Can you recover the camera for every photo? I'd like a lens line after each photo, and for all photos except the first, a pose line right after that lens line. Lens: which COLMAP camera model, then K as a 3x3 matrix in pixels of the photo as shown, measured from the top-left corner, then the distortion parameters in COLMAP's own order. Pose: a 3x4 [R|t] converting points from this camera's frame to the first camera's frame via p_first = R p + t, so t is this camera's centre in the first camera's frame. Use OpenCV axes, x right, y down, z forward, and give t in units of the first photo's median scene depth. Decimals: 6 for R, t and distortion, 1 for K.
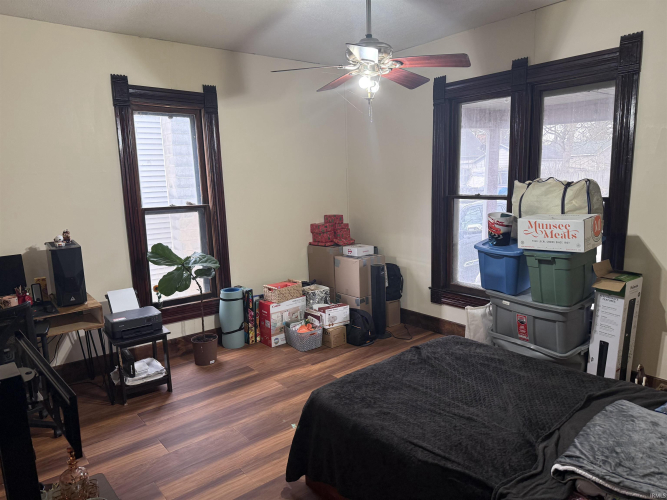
lens RADIAL K [[466.3, 0, 333.5], [0, 466.3, 250.0], [0, 0, 1]] dist [0.091594, -0.101761]
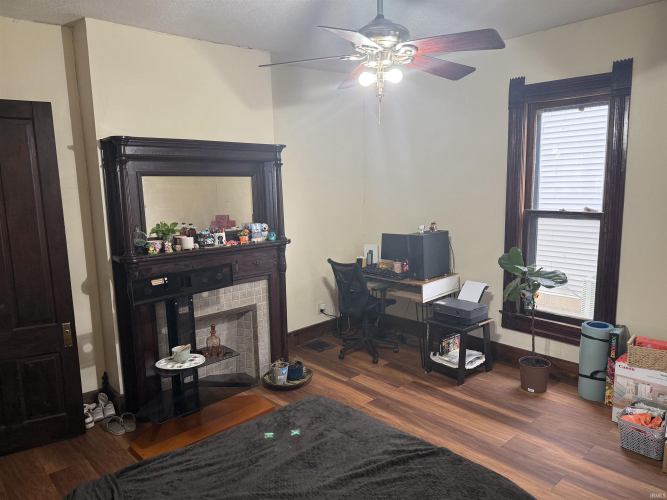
lens RADIAL K [[466.3, 0, 333.5], [0, 466.3, 250.0], [0, 0, 1]] dist [0.091594, -0.101761]
pose [[0.072389, 0.171611, -0.982502, 0.525183], [-0.144489, 0.976499, 0.159917, -0.103119], [0.986855, 0.130385, 0.095483, 0.508042]]
